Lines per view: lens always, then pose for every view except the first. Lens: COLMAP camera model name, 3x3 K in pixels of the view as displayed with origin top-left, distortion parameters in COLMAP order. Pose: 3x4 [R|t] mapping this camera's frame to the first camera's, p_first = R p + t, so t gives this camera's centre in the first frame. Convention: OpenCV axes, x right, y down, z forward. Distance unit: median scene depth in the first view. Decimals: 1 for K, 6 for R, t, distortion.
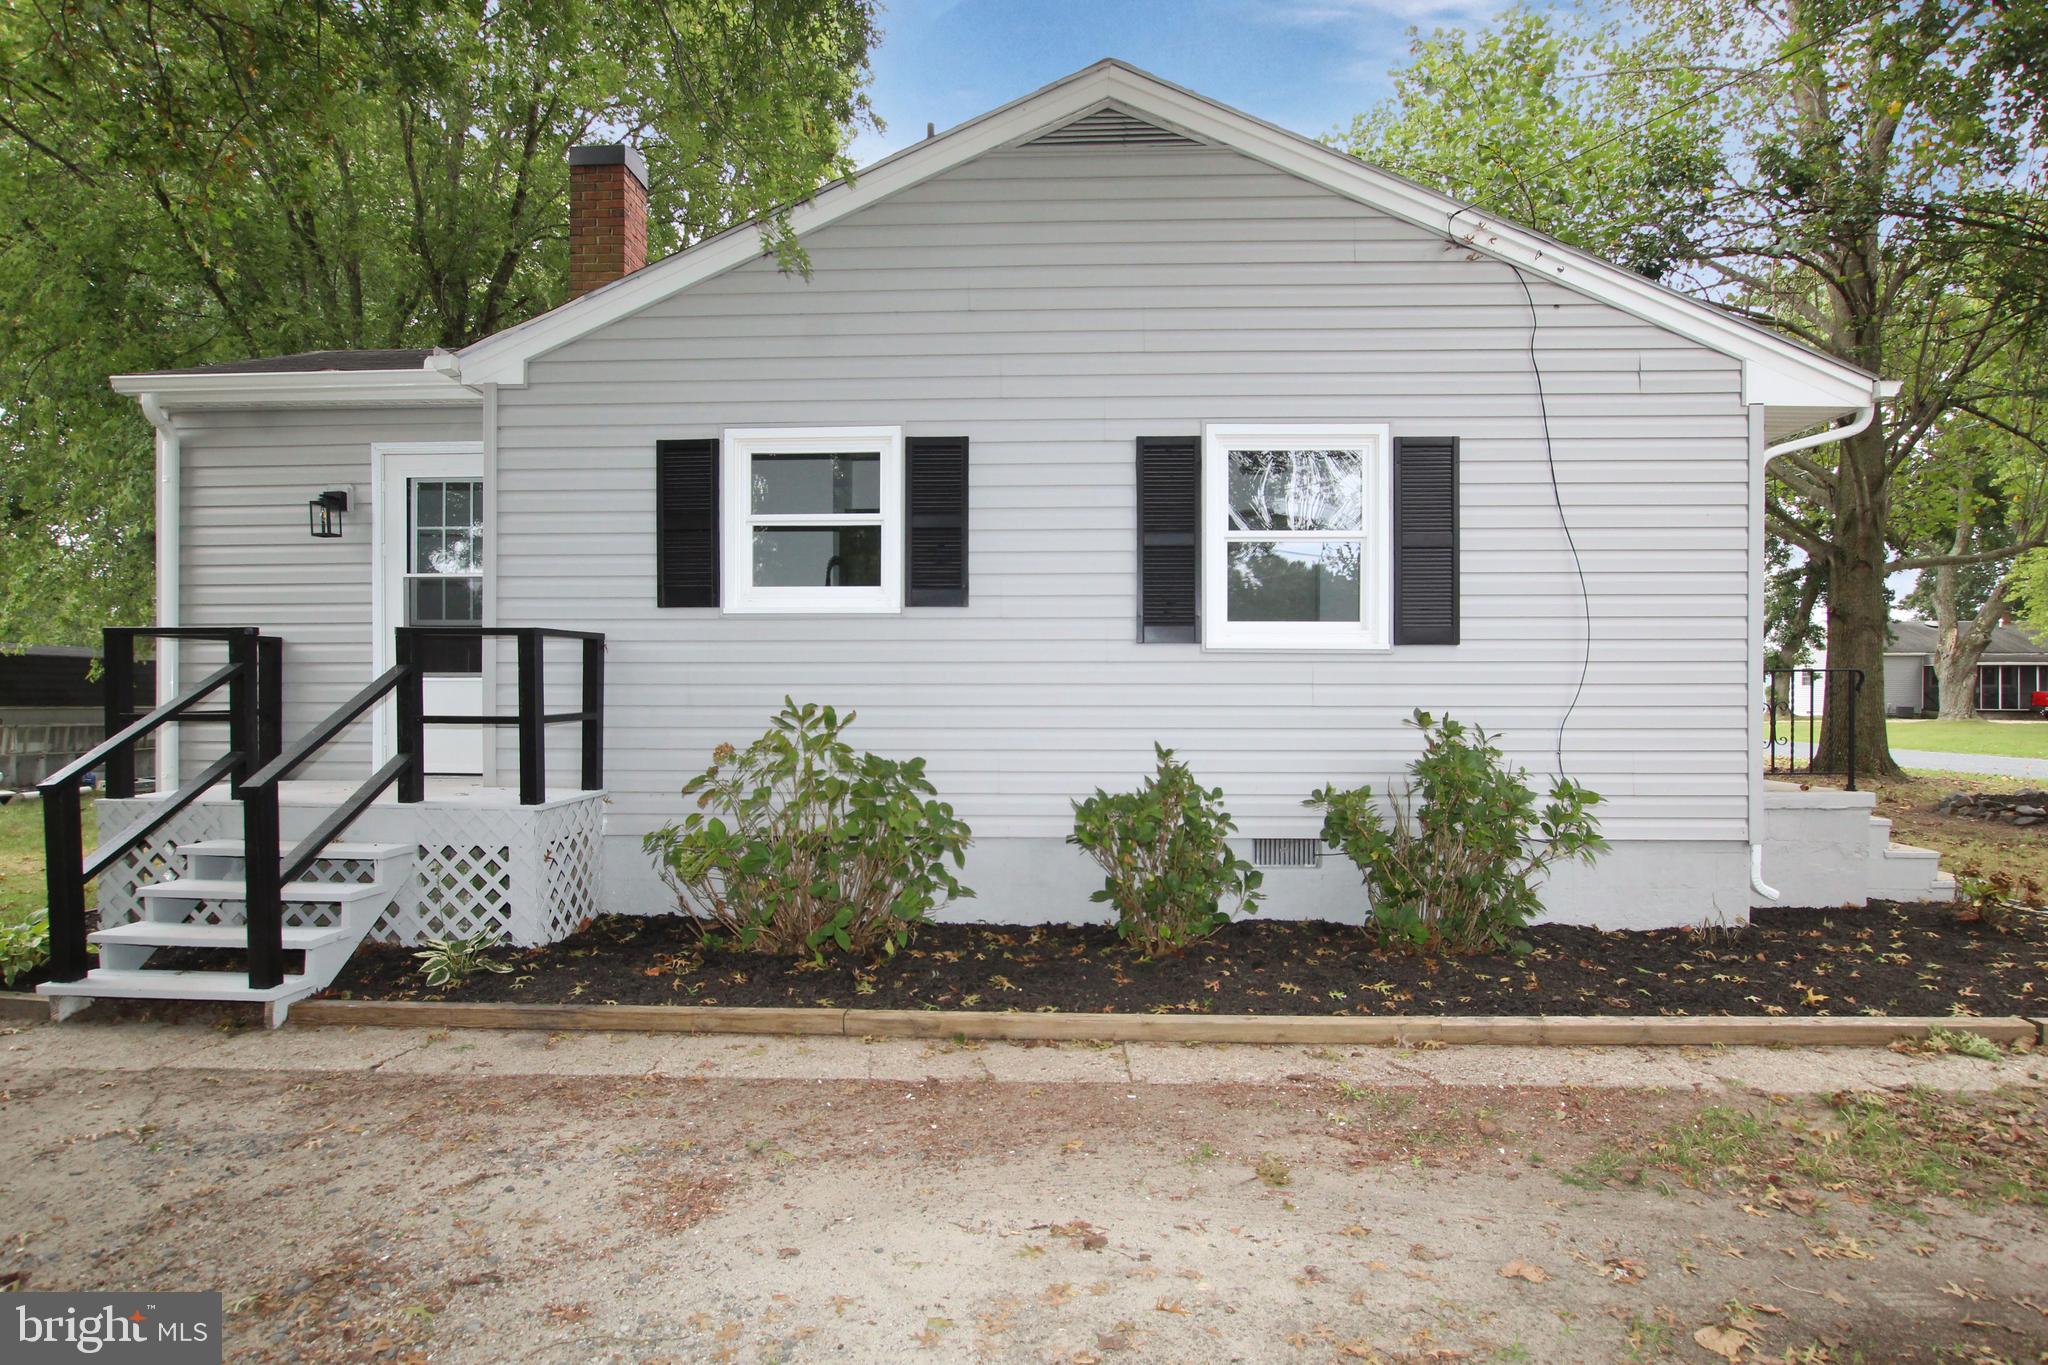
lens RADIAL K [[1205.9, 0, 1024.0], [0, 1205.9, 682.5], [0, 0, 1]] dist [-0.054077, 0.000252]
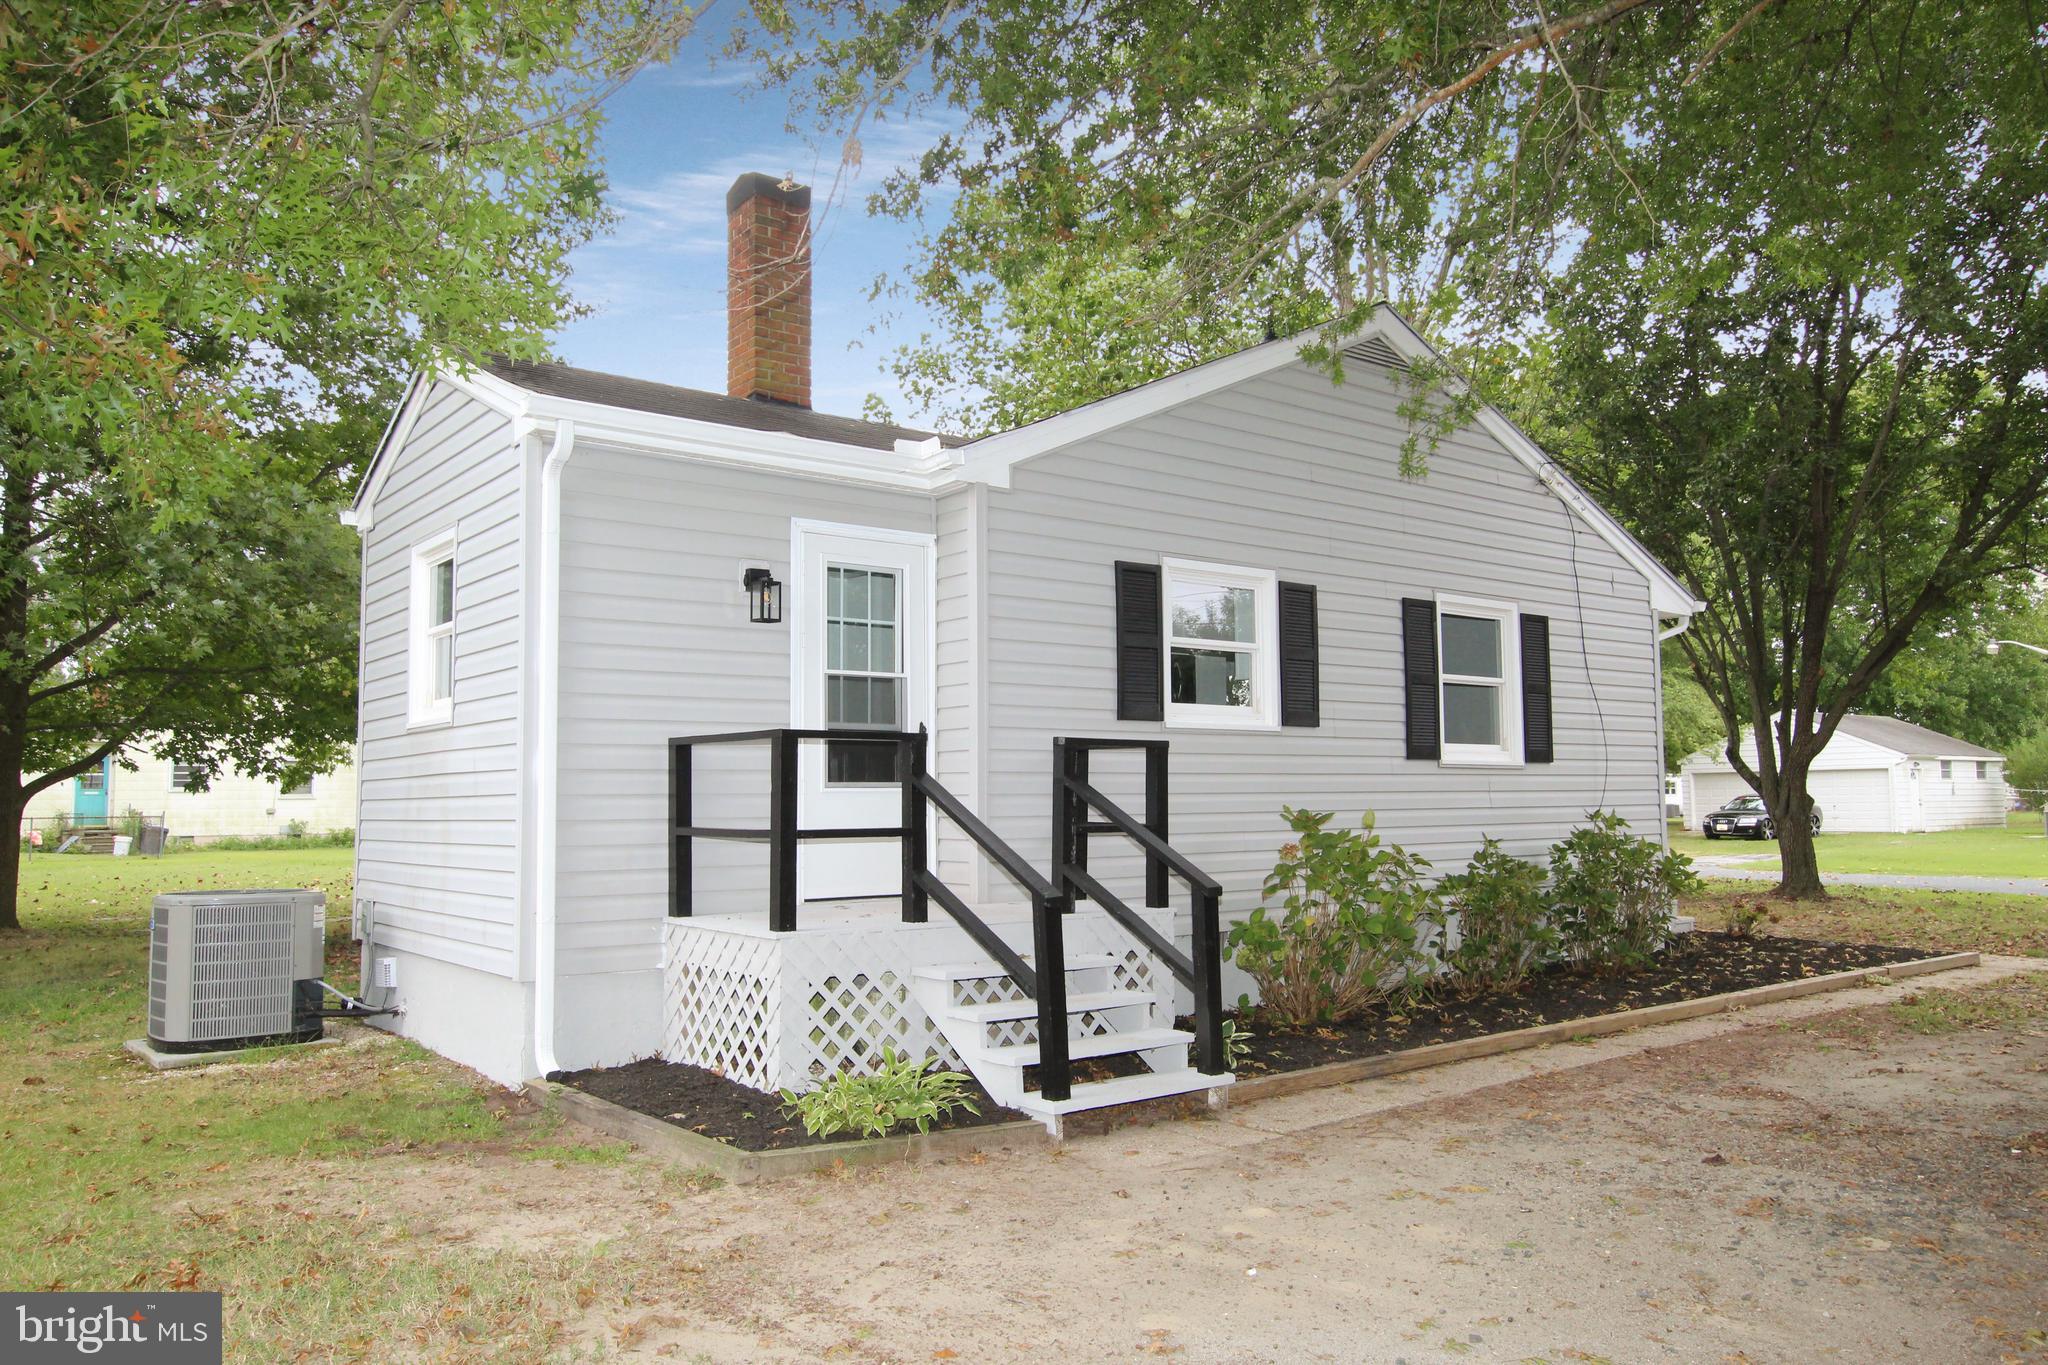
lens RADIAL K [[1499.7, 0, 1024.0], [0, 1499.7, 682.5], [0, 0, 1]] dist [-0.069022, 0.000824]
pose [[0.761355, 0.044505, 0.646805, -1.239279], [0.001691, 0.997501, -0.070626, -0.001665], [-0.648333, 0.054865, 0.759378, 0.055223]]
